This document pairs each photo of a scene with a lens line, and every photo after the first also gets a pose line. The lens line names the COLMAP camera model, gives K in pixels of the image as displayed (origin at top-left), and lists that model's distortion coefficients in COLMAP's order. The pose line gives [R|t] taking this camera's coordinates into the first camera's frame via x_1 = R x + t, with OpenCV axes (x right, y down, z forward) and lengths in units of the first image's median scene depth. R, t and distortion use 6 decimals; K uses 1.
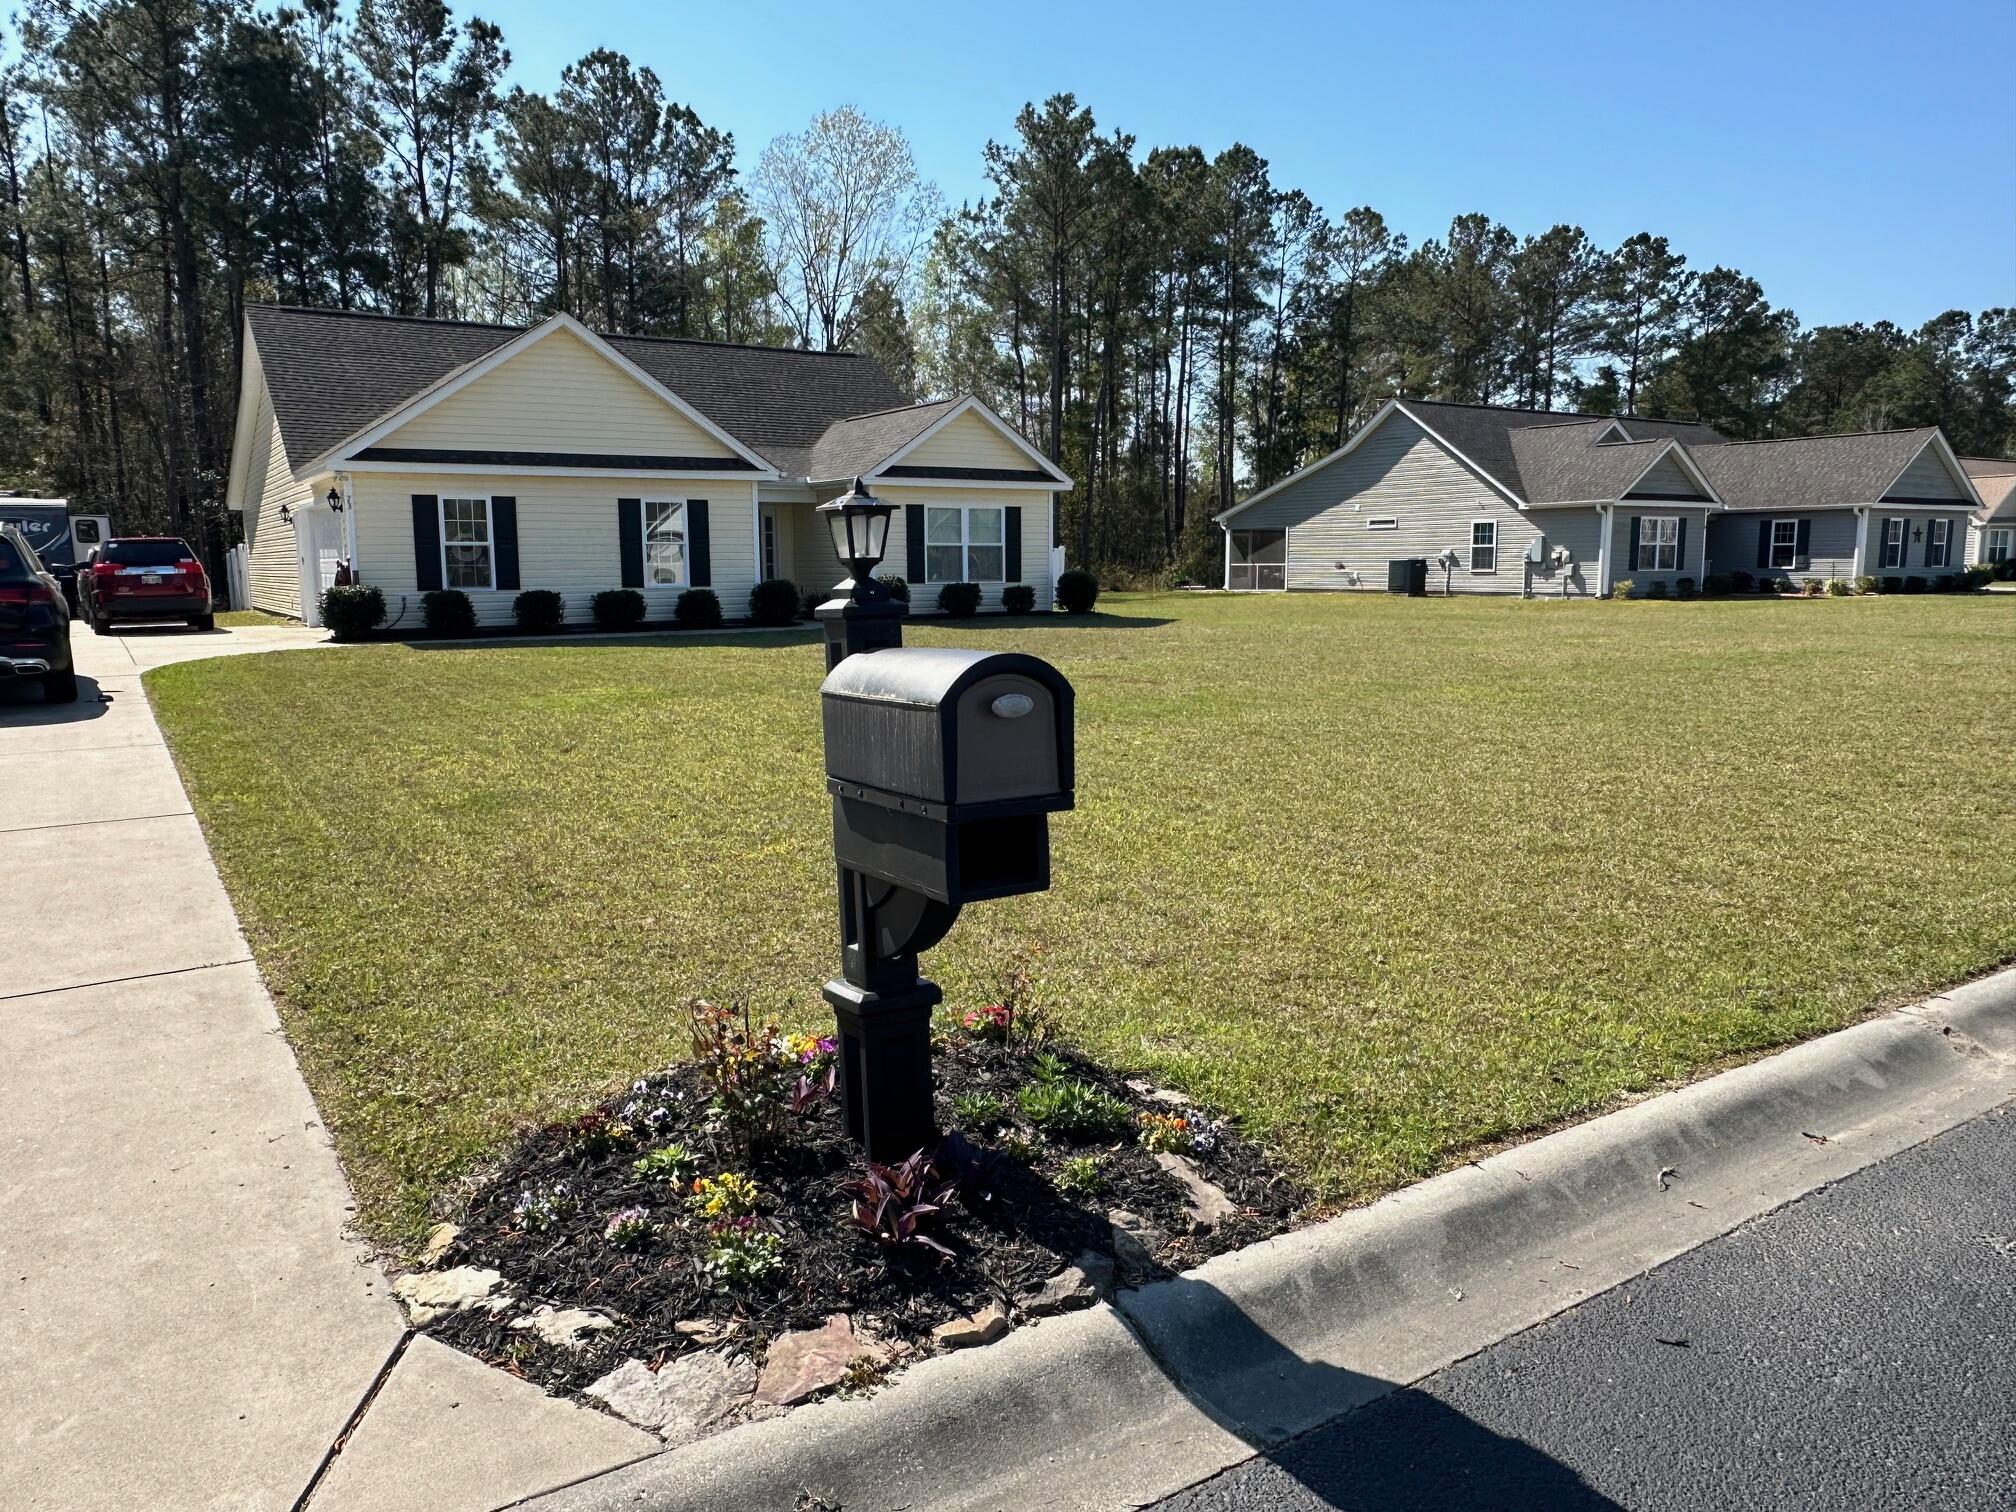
lens RADIAL K [[1356.8, 0, 1005.6], [0, 1356.8, 777.3], [0, 0, 1]] dist [-0.001508, 0.002038]
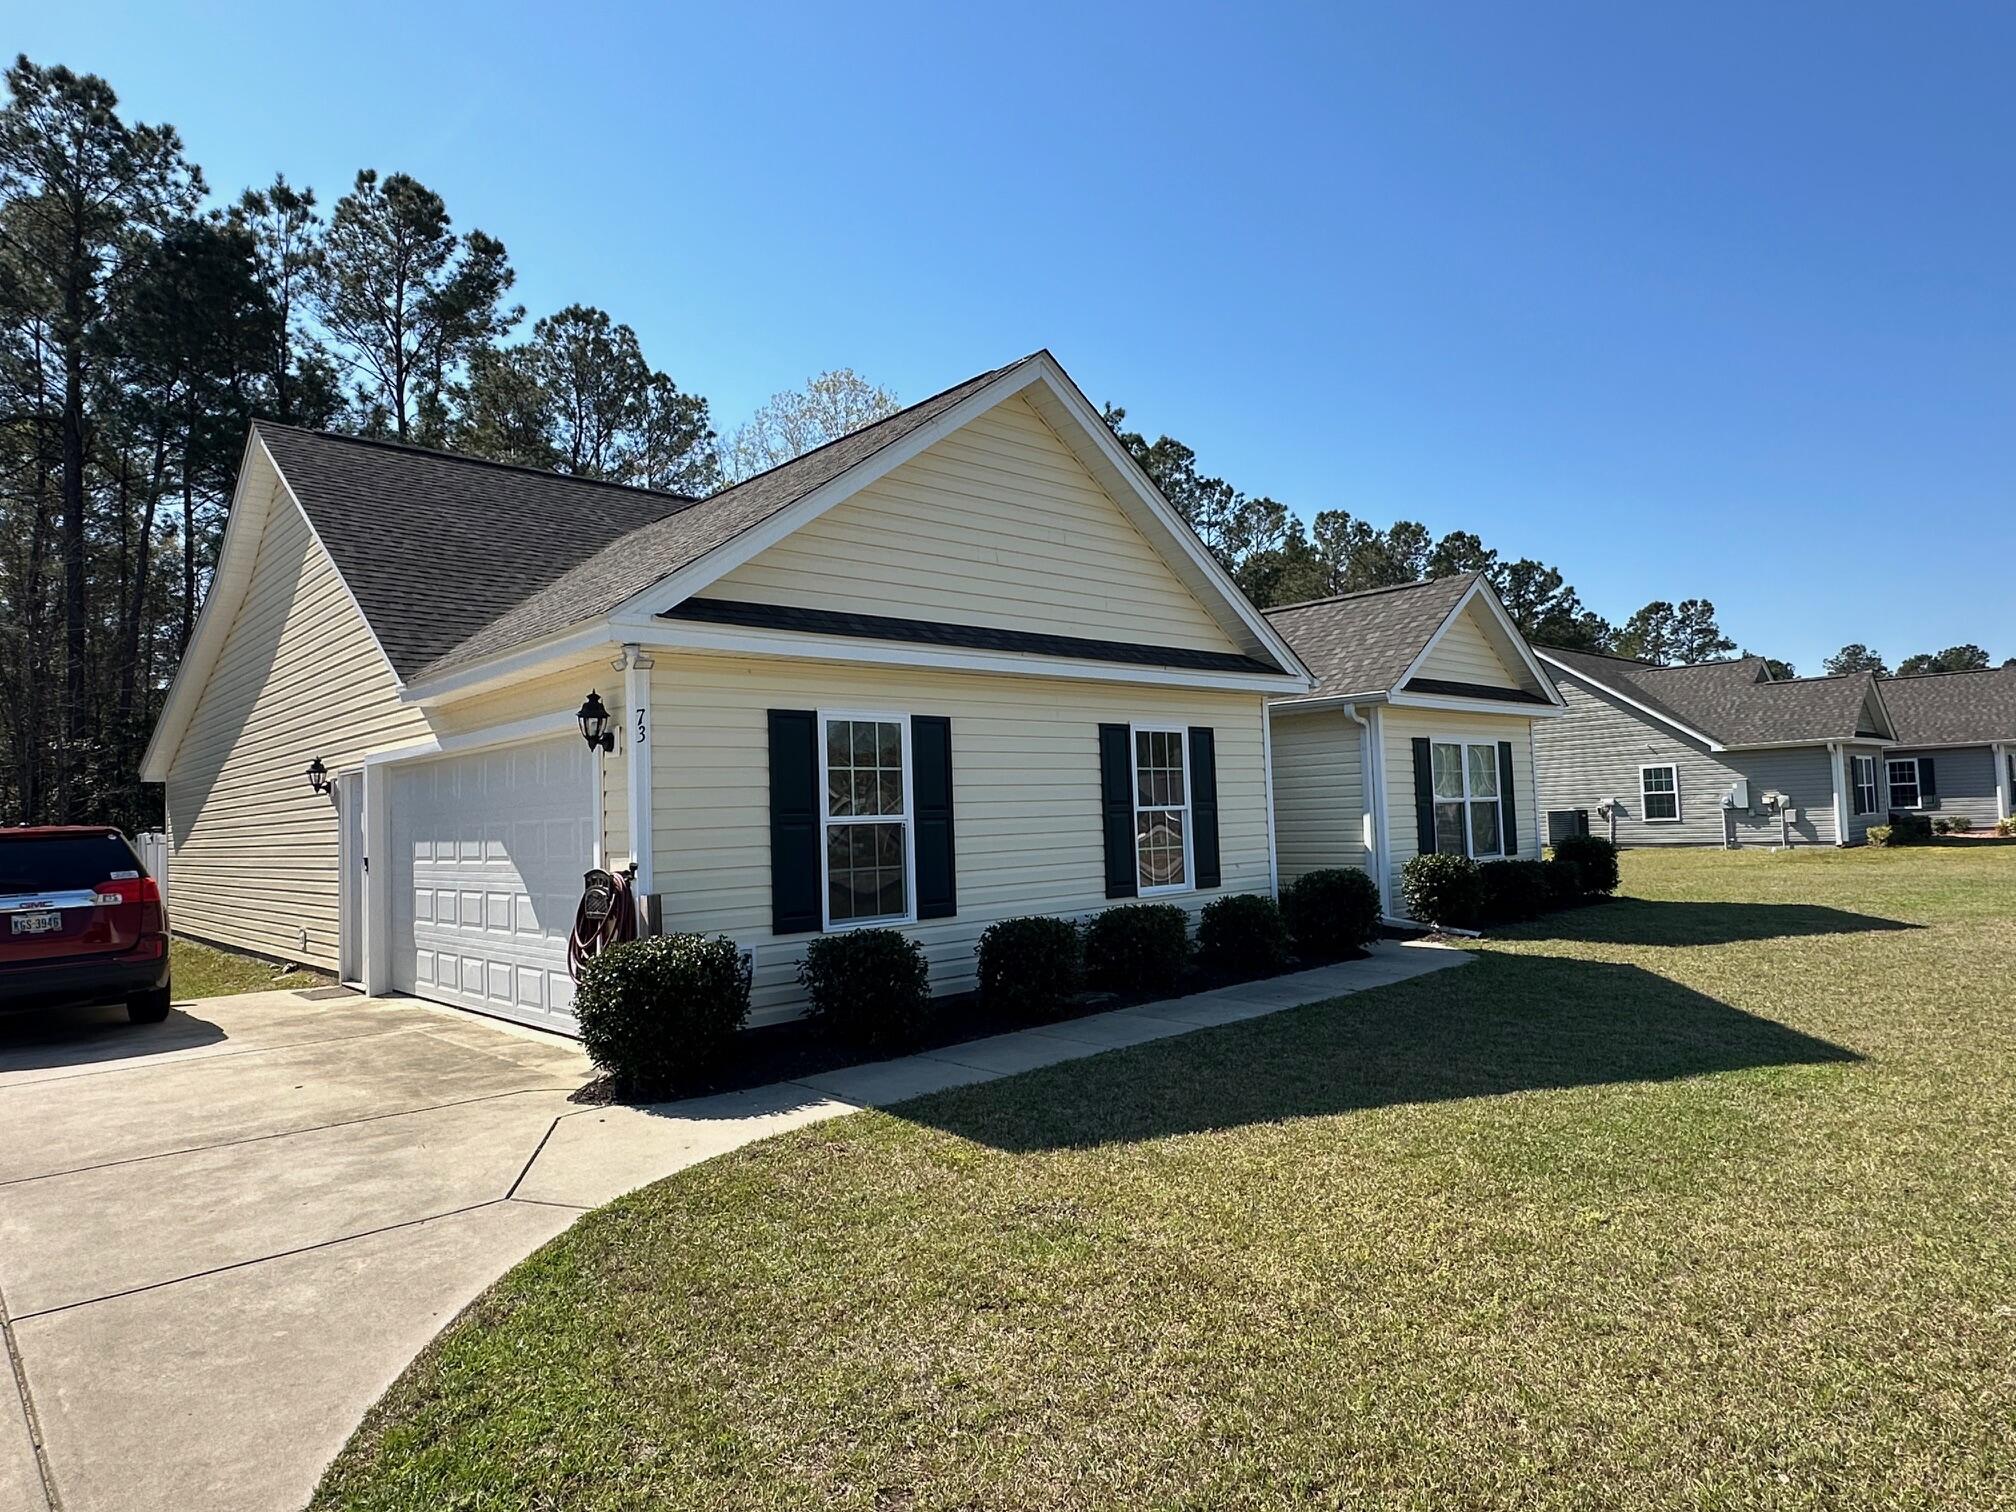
lens RADIAL K [[1172.2, 0, 1010.1], [0, 1172.2, 761.6], [0, 0, 1]] dist [-0.008129, -0.000478]
pose [[0.984012, -0.019721, 0.177009, -0.219431], [0.056245, 0.977401, -0.203775, -0.058065], [-0.168990, 0.210473, 0.962883, 0.326780]]
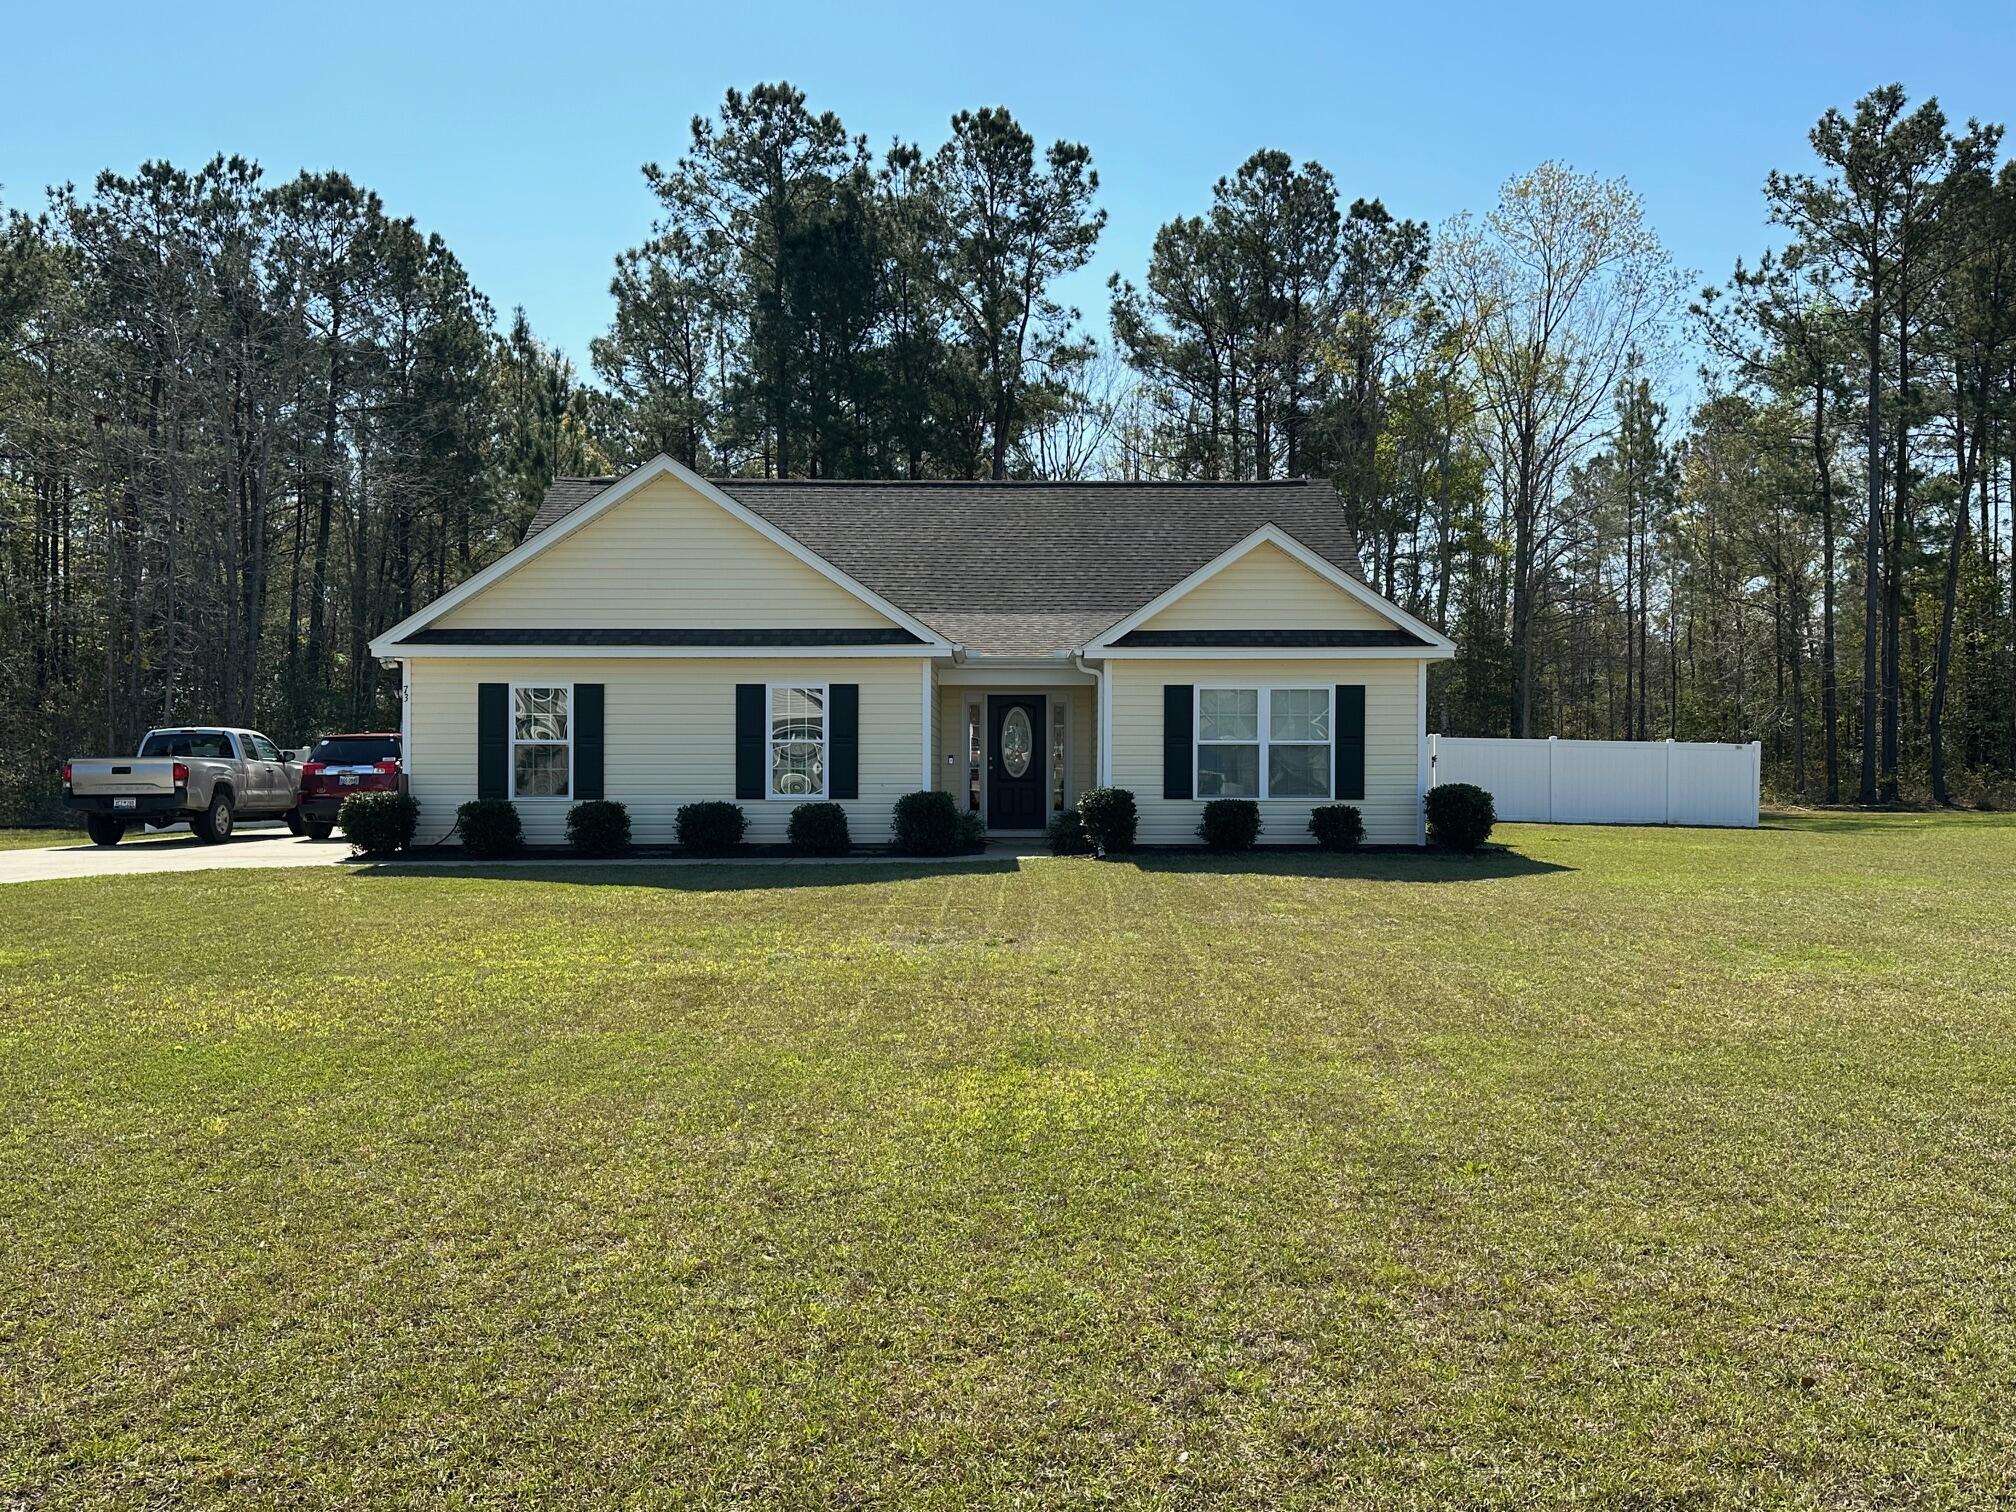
lens RADIAL K [[1728.3, 0, 1011.0], [0, 1728.3, 740.1], [0, 0, 1]] dist [0.011959, -0.013337]
pose [[0.840105, -0.000722, -0.542423, 0.210446], [-0.091859, 0.985366, -0.143583, -0.026292], [0.534589, 0.170452, 0.827745, 0.153195]]
